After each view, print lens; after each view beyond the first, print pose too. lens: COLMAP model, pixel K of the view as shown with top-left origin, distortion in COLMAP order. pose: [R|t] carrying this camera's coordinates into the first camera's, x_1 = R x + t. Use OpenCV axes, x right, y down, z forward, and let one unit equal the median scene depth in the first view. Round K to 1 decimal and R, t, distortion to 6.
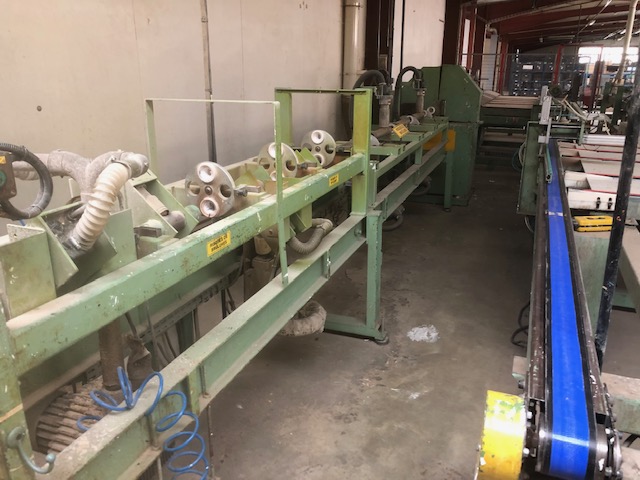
lens RADIAL K [[537.0, 0, 320.0], [0, 537.0, 240.0], [0, 0, 1]] dist [0.096170, -0.139959]
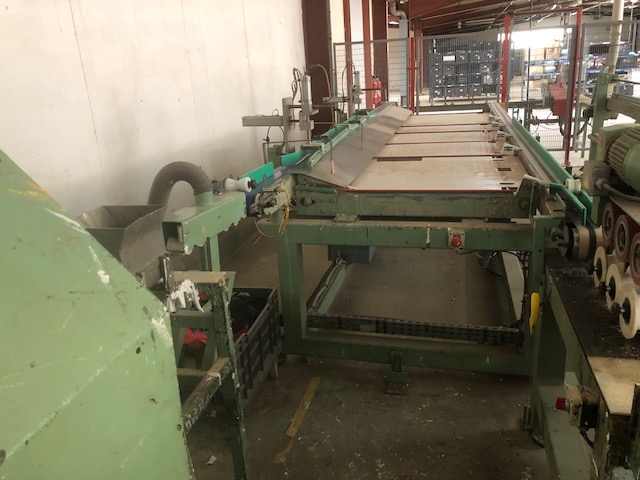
lens RADIAL K [[537.0, 0, 320.0], [0, 537.0, 240.0], [0, 0, 1]] dist [0.096170, -0.139959]
pose [[0.987867, -0.113986, 0.105476, 0.082311], [0.114583, 0.993414, 0.000405, -0.076368], [-0.104827, 0.011686, 0.994422, 0.236876]]
